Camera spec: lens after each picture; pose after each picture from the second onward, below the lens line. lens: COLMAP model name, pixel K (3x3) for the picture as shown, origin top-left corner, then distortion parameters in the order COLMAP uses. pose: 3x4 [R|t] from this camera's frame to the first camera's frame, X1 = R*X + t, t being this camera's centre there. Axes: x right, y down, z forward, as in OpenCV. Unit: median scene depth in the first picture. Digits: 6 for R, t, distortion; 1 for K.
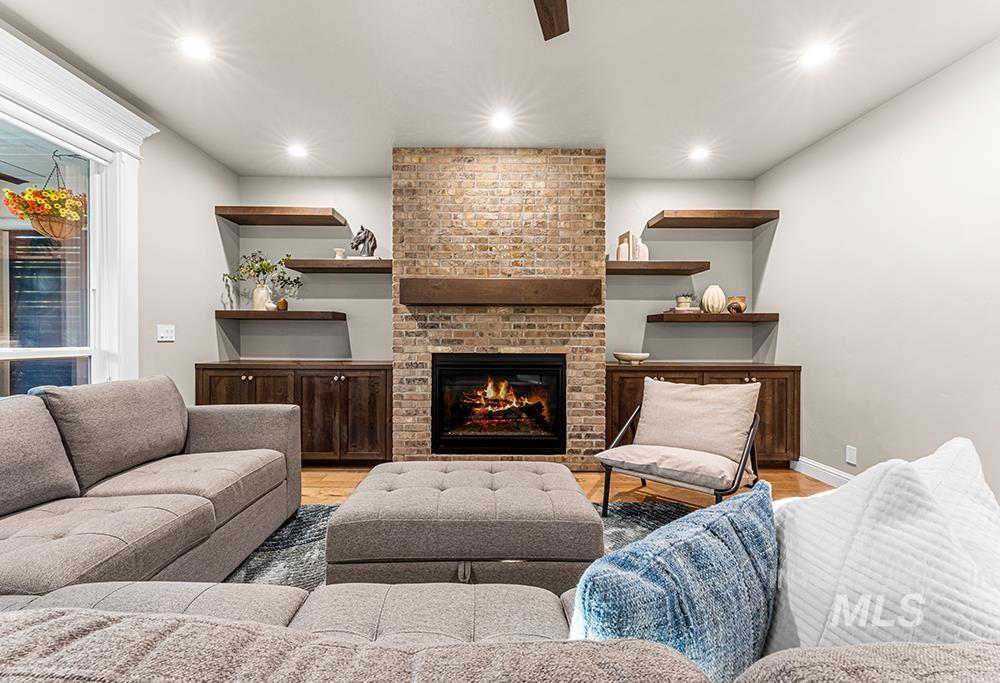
lens RADIAL K [[413.6, 0, 486.2], [0, 413.6, 341.3], [0, 0, 1]] dist [0.001164, 0.000037]
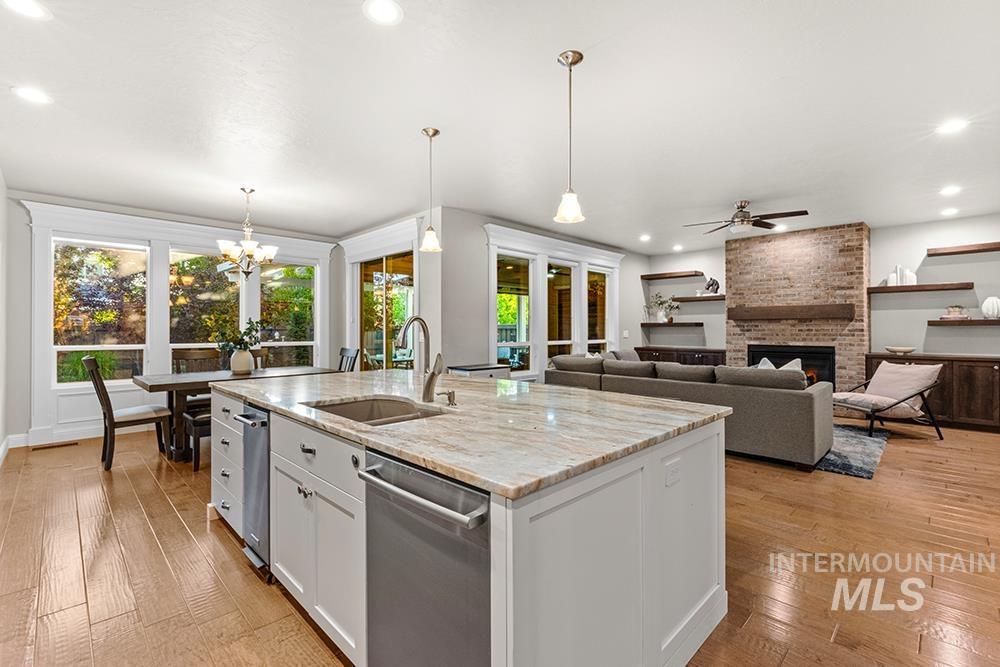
lens RADIAL K [[441.6, 0, 500.1], [0, 441.6, 329.2], [0, 0, 1]] dist [-0.000102, 0.000140]
pose [[0.699196, -0.006235, -0.714903, 0.528718], [-0.001351, 0.999949, -0.010043, -0.020560], [0.714929, 0.007988, 0.699152, -1.247111]]
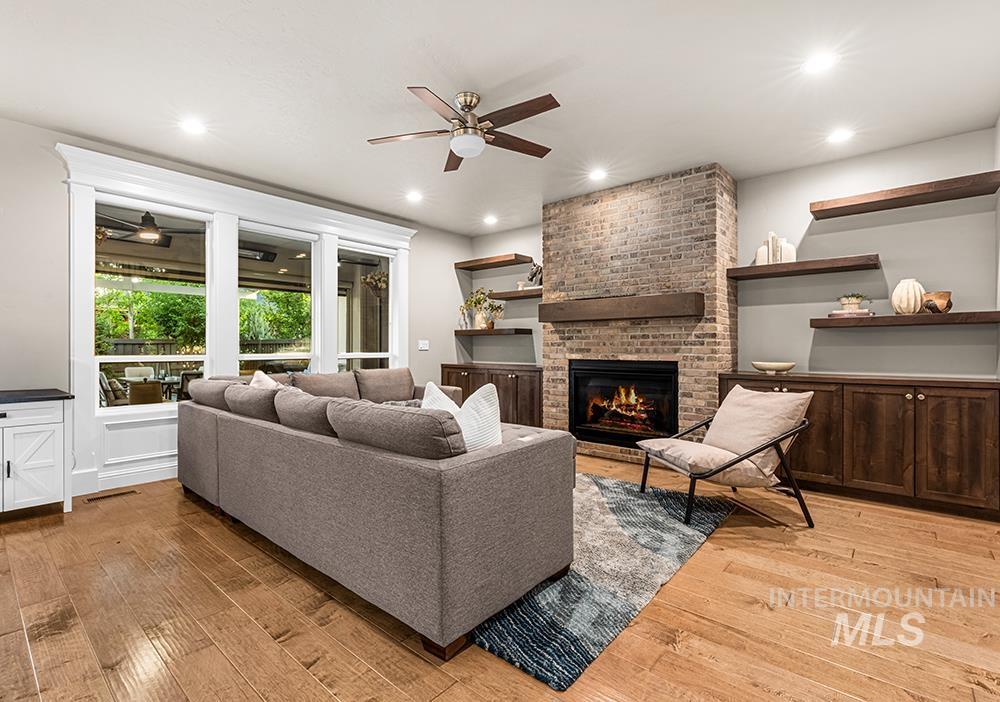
lens RADIAL K [[467.5, 0, 470.5], [0, 467.5, 350.0], [0, 0, 1]] dist [0.000788, -0.000015]
pose [[0.733384, -0.001200, -0.679813, 0.626555], [-0.001746, 0.999992, -0.003649, 0.005799], [0.679812, 0.003863, 0.733376, -0.263192]]
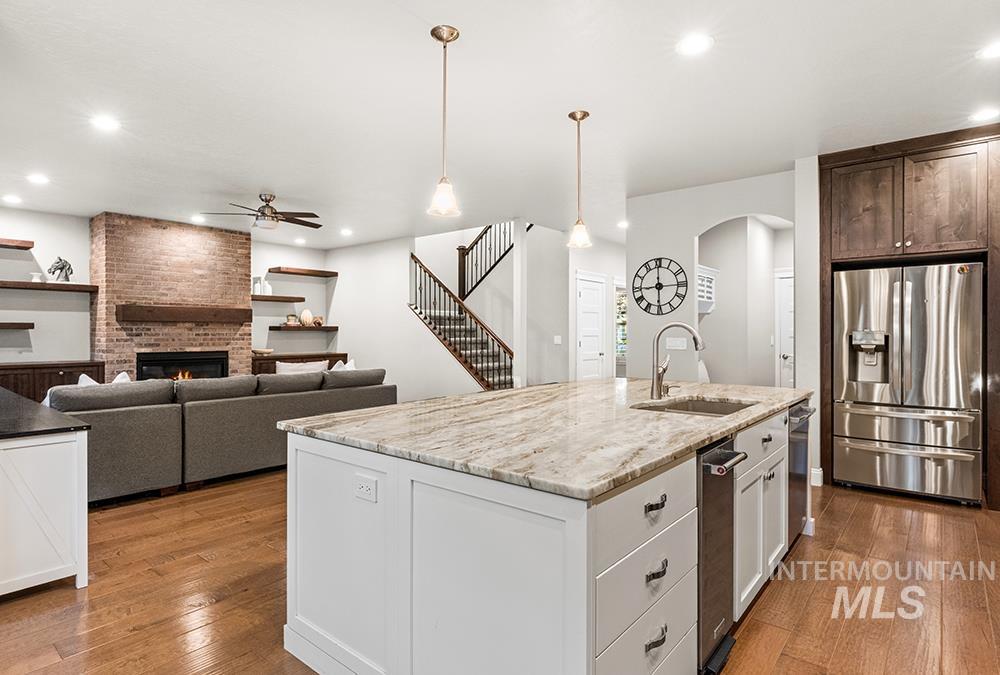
lens RADIAL K [[534.8, 0, 492.6], [0, 534.8, 333.8], [0, 0, 1]] dist [-0.001592, -0.001495]
pose [[0.647762, -0.005205, 0.761825, -0.768657], [0.007799, 0.999970, 0.000202, -0.030798], [-0.761803, 0.005811, 0.647783, -1.231967]]
